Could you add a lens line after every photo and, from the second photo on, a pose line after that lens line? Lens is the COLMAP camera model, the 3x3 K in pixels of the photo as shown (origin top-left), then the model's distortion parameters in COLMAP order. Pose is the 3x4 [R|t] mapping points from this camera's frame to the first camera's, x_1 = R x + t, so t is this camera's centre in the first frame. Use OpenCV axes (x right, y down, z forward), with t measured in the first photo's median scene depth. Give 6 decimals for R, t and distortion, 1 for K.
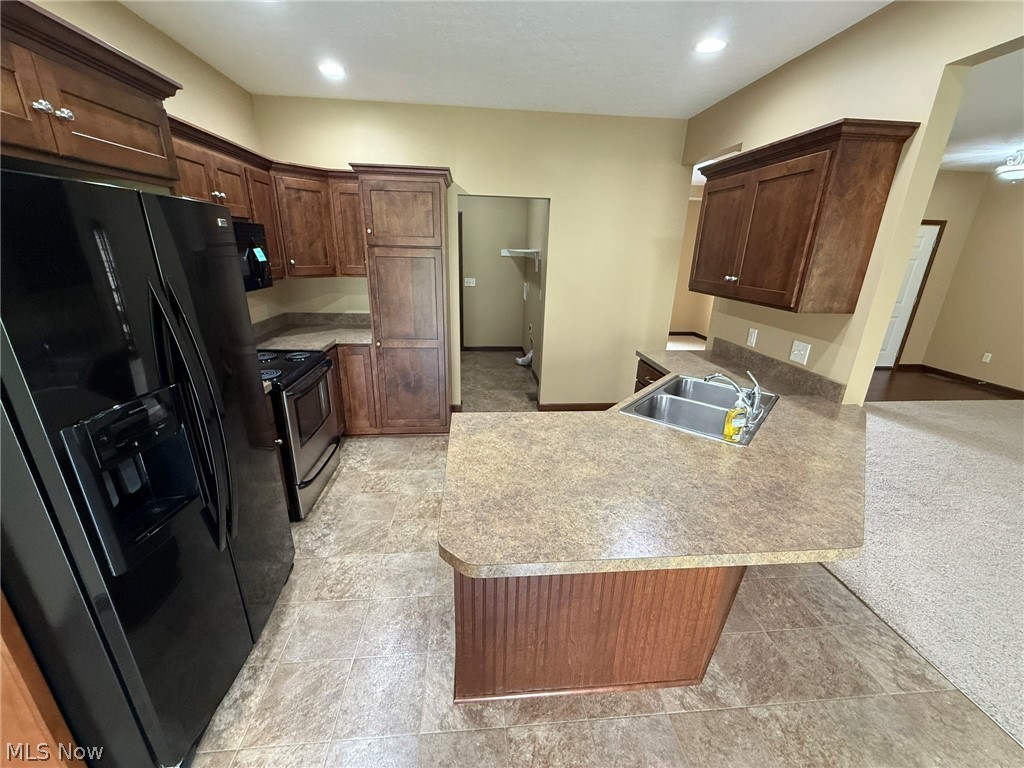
lens RADIAL K [[408.9, 0, 510.6], [0, 408.9, 384.3], [0, 0, 1]] dist [-0.000499, 0.000290]
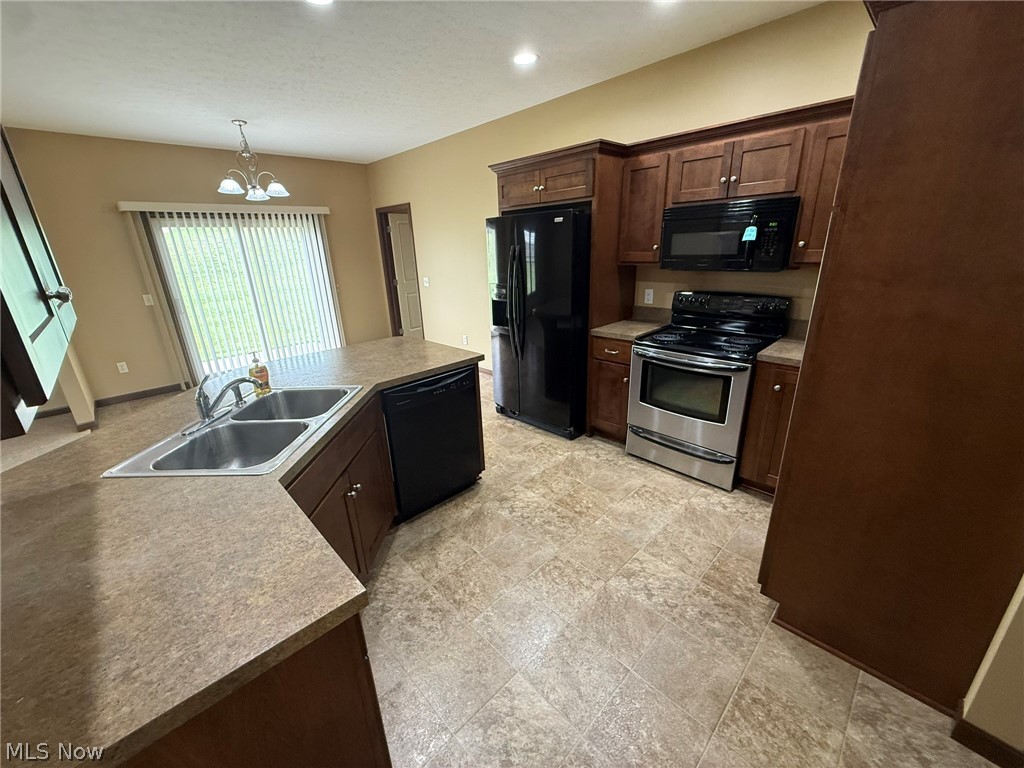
lens RADIAL K [[408.9, 0, 510.6], [0, 408.9, 384.3], [0, 0, 1]] dist [-0.000499, 0.000290]
pose [[-0.779339, 0.208884, -0.590760, 0.456516], [-0.182482, 0.826273, 0.532891, -0.437887], [0.599442, 0.523106, -0.605829, 1.442124]]
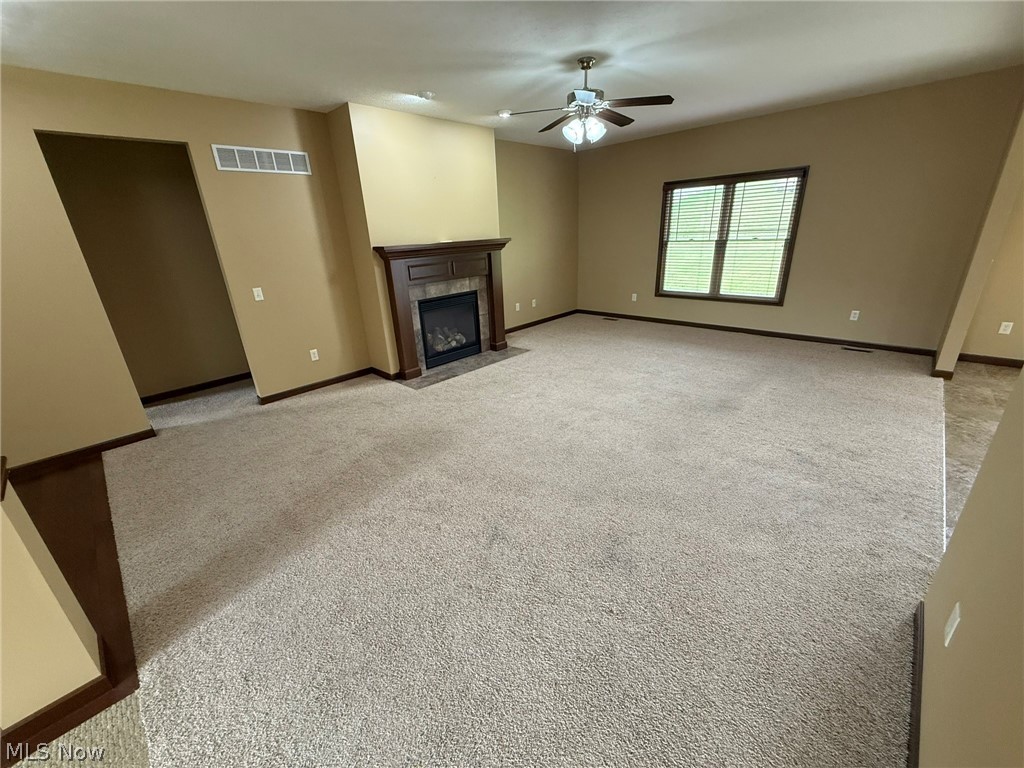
lens RADIAL K [[408.2, 0, 509.4], [0, 408.2, 383.8], [0, 0, 1]] dist [-0.001508, -0.000057]
pose [[-0.649636, -0.263674, 0.713056, 0.789158], [0.272381, 0.794939, 0.542108, -0.468249], [-0.709776, 0.546396, -0.444601, 1.534873]]
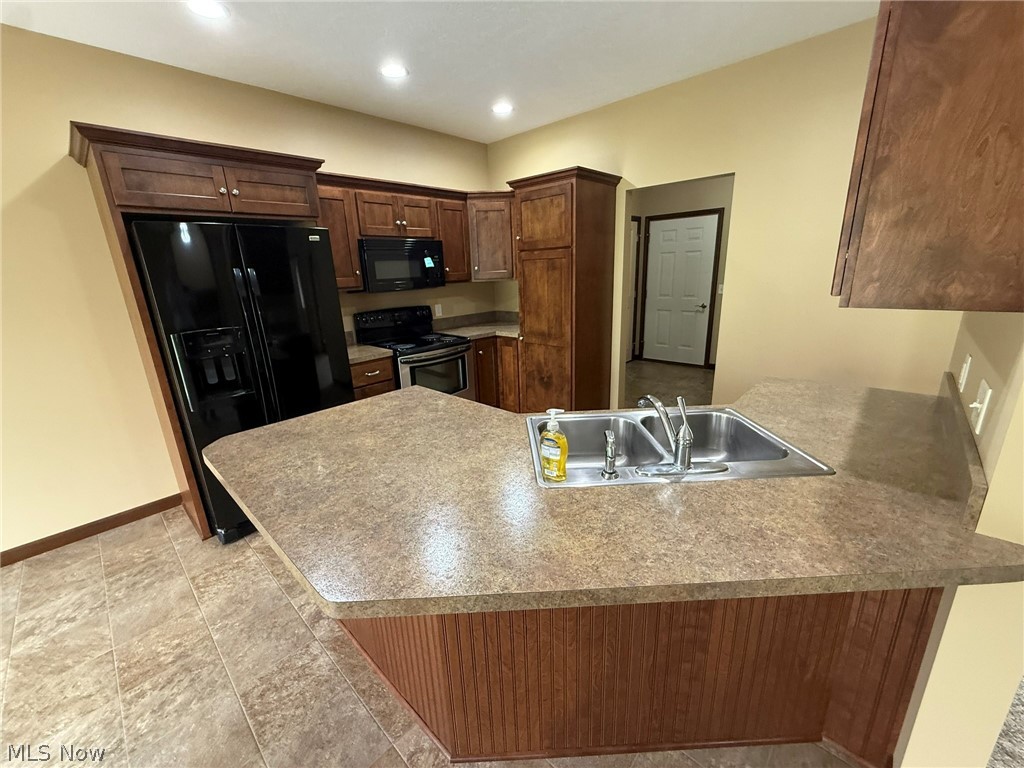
lens RADIAL K [[409.2, 0, 509.5], [0, 409.2, 383.7], [0, 0, 1]] dist [-0.000293, -0.000133]
pose [[0.661382, 0.157495, -0.733327, 0.655470], [-0.187078, 0.981444, 0.042059, -0.023339], [0.726344, 0.109372, 0.678573, 0.307246]]
